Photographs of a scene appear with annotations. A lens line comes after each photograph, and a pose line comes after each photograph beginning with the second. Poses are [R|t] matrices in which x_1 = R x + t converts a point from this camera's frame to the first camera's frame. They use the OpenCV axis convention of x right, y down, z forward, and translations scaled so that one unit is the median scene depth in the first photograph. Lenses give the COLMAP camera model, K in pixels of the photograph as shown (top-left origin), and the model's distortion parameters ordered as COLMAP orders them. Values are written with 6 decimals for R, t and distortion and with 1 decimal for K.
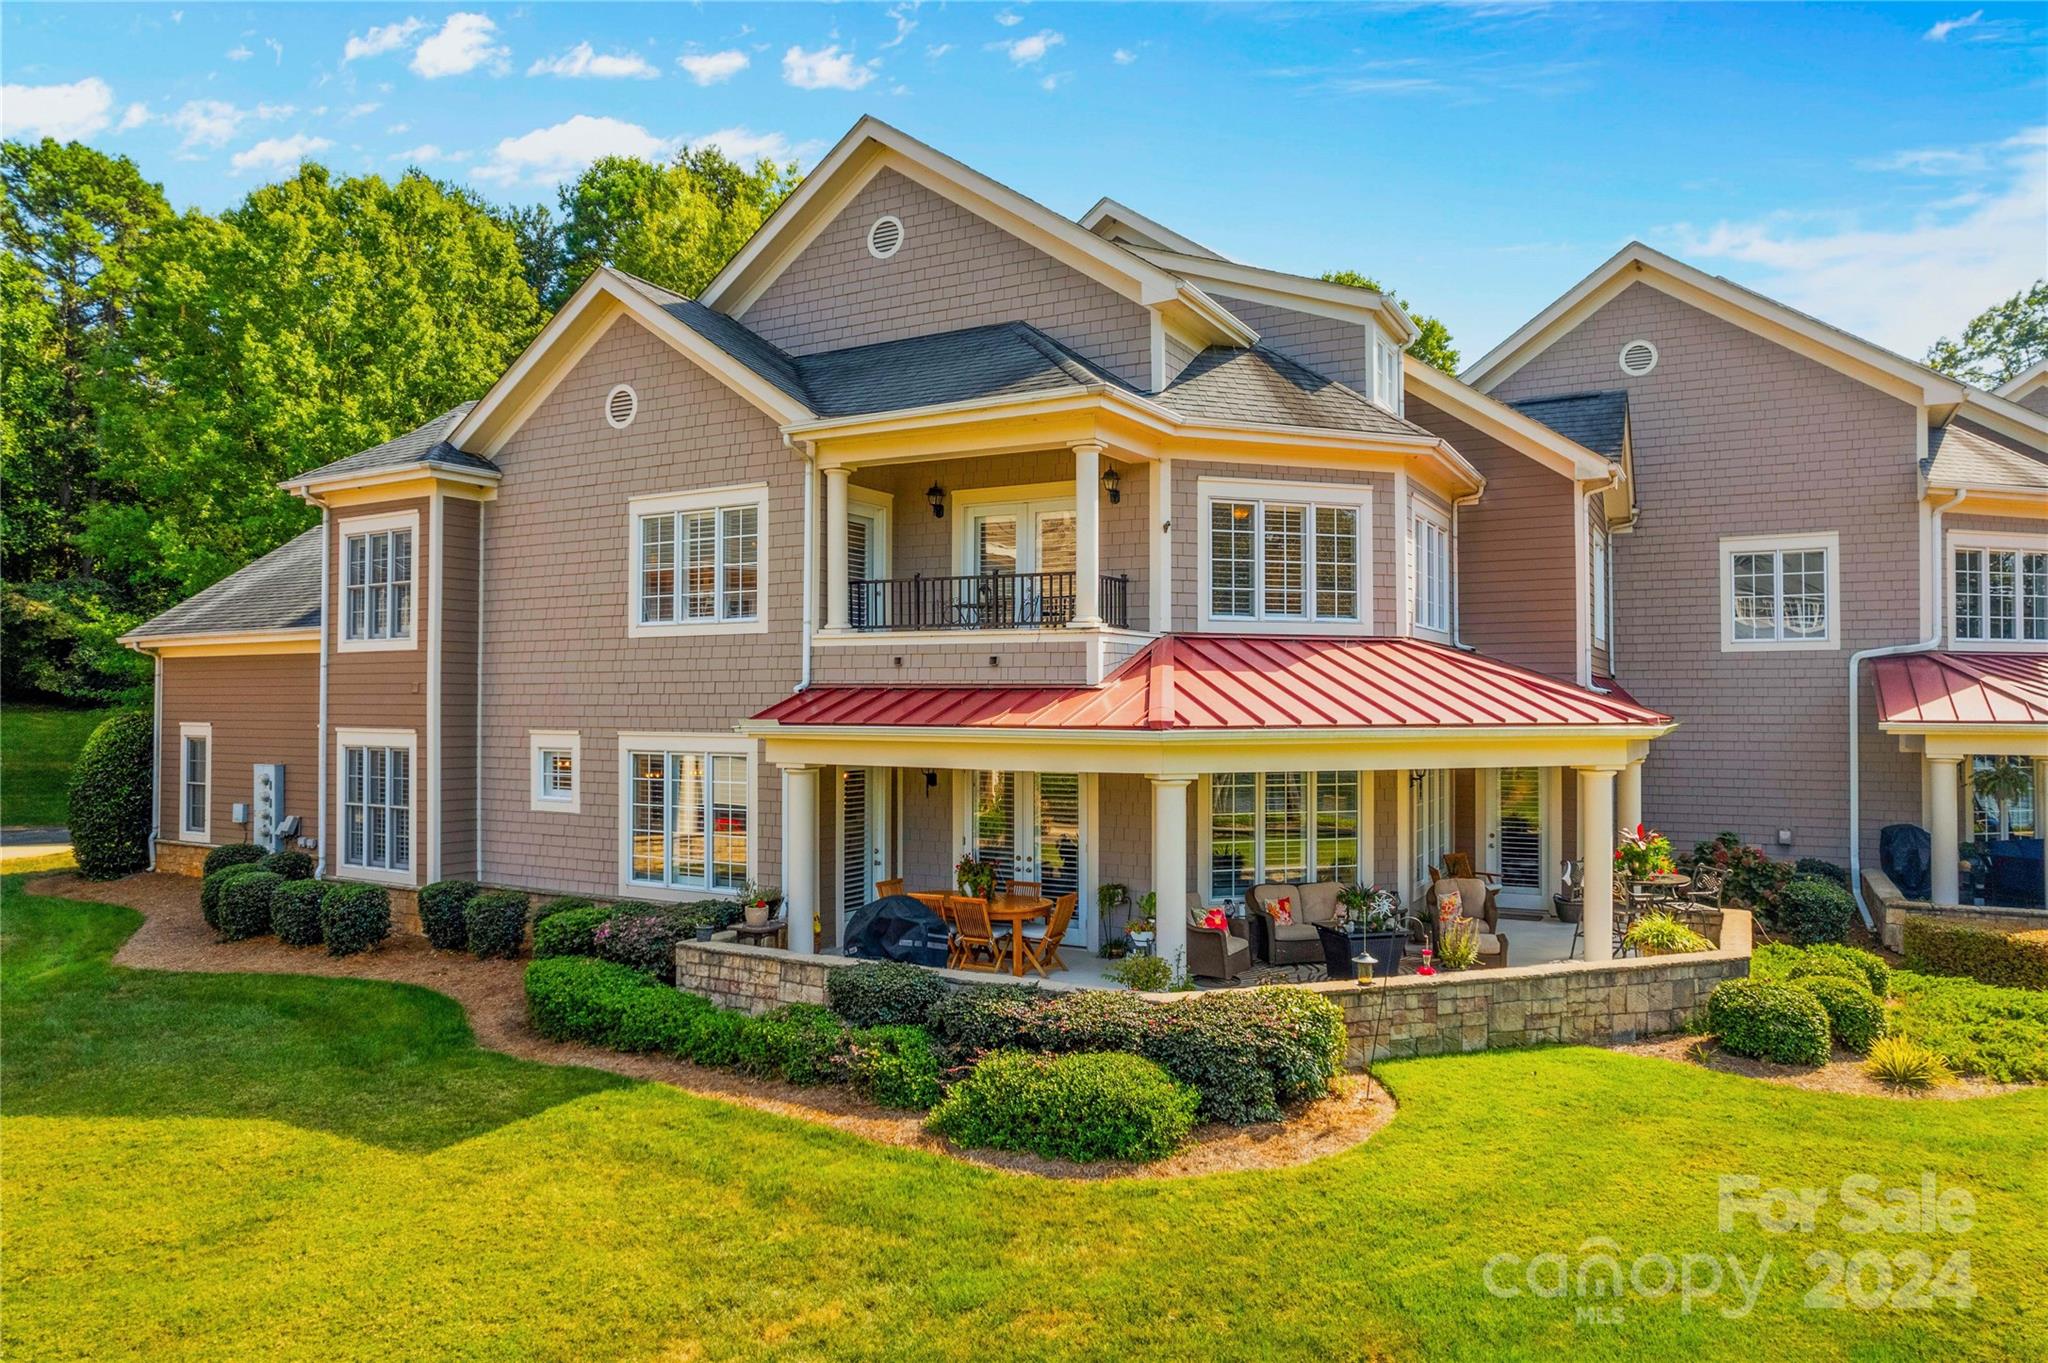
lens RADIAL K [[1227.9, 0, 1024.9], [0, 1227.9, 678.4], [0, 0, 1]] dist [-0.032851, 0.004262]
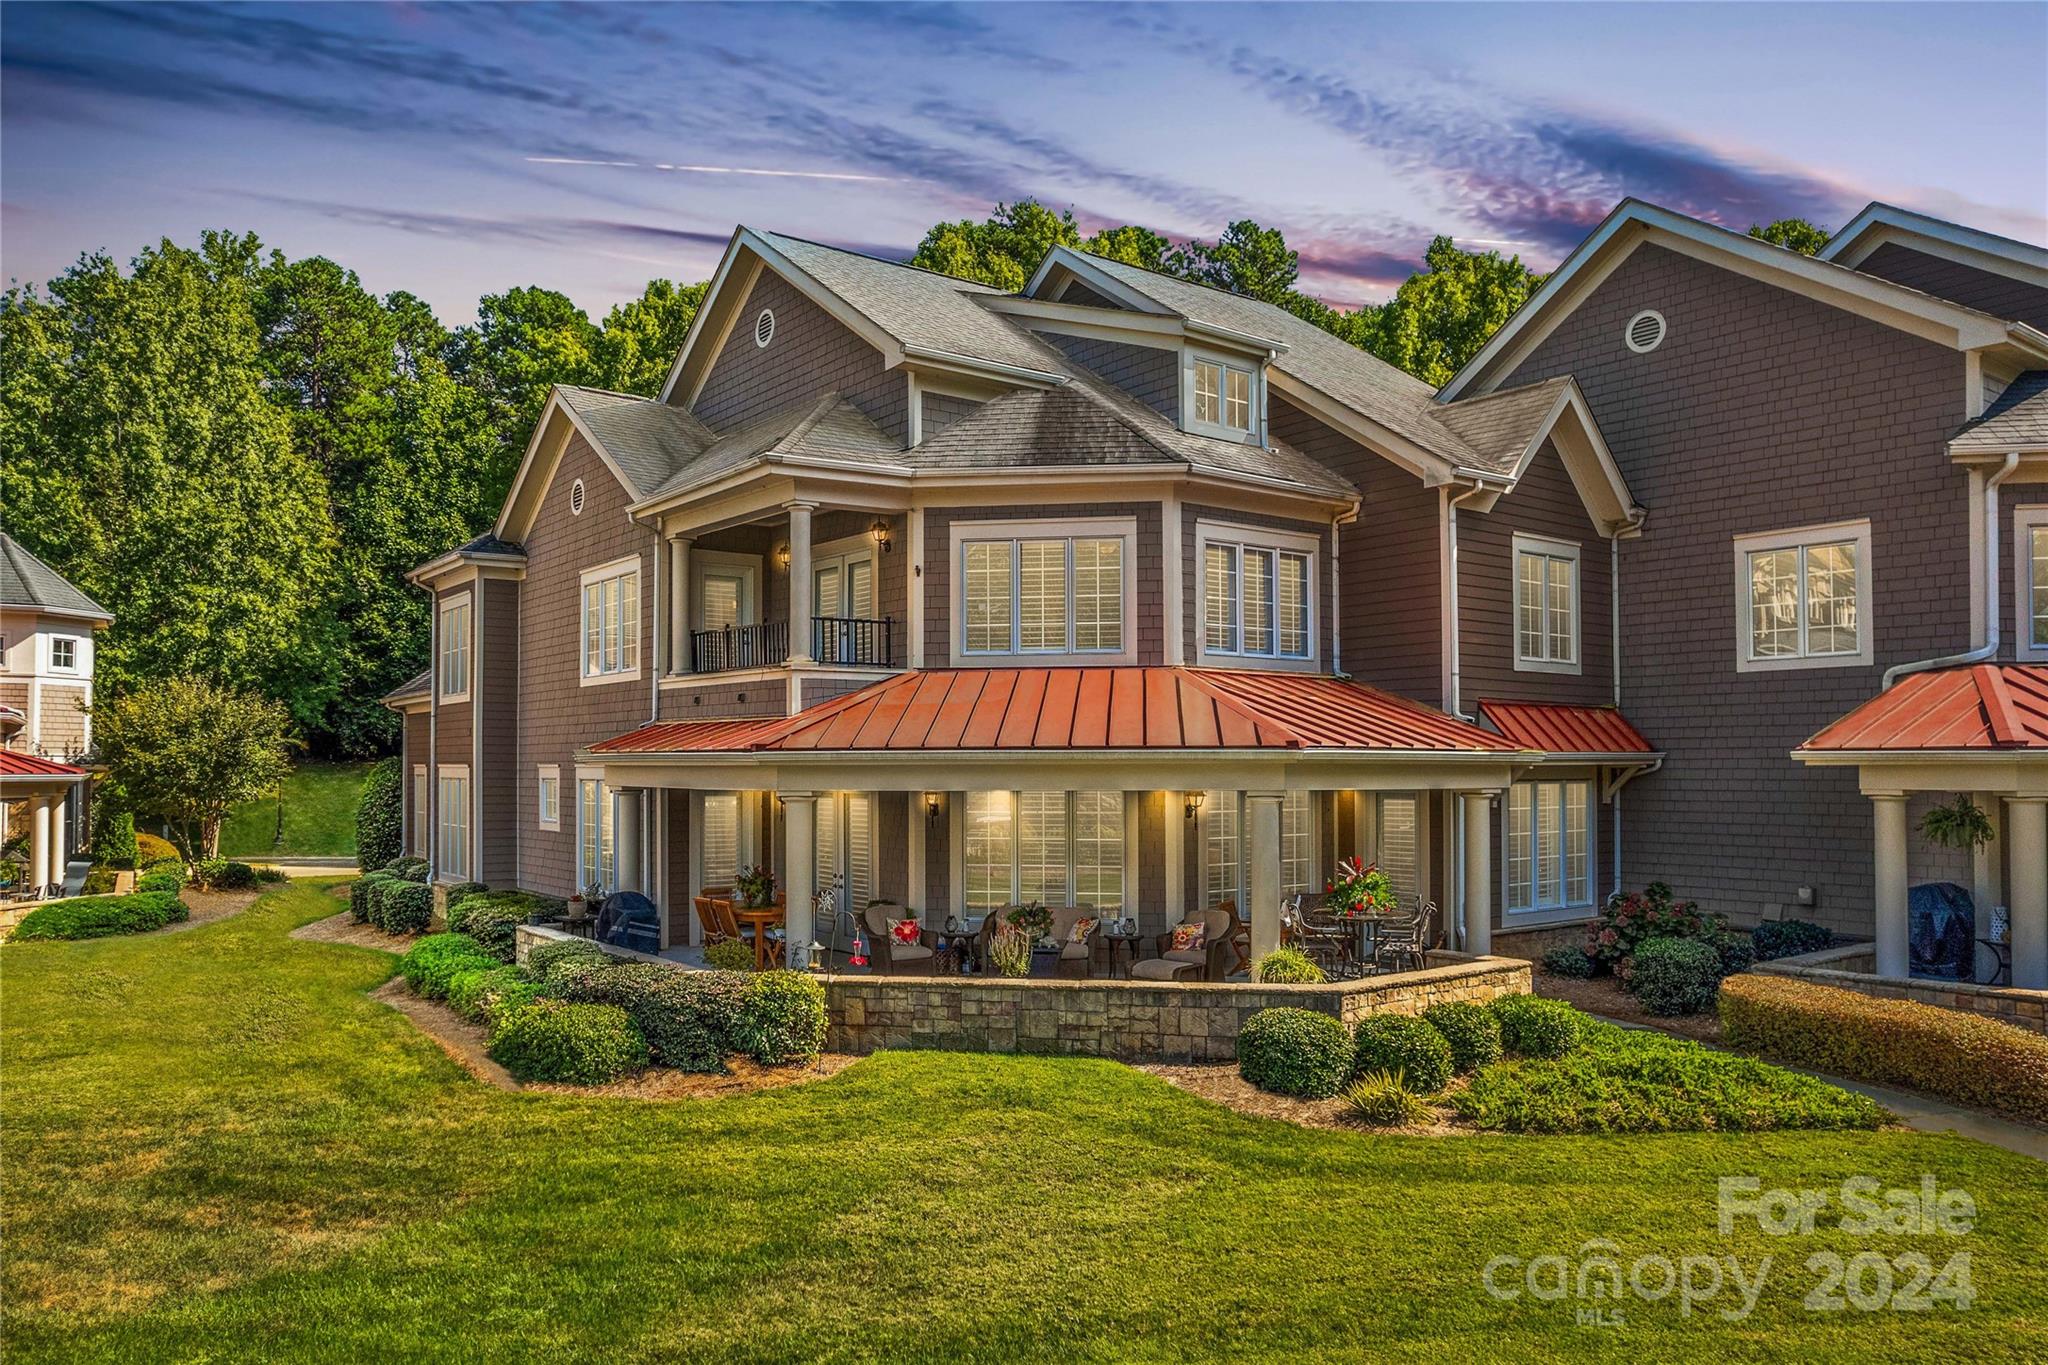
lens RADIAL K [[1346.8, 0, 1010.0], [0, 1346.8, 731.5], [0, 0, 1]] dist [-0.034622, 0.002054]
pose [[0.914298, -0.012721, -0.404842, 0.709325], [0.010741, 0.999917, -0.007161, 0.029206], [0.404899, 0.002199, 0.914359, -0.054944]]
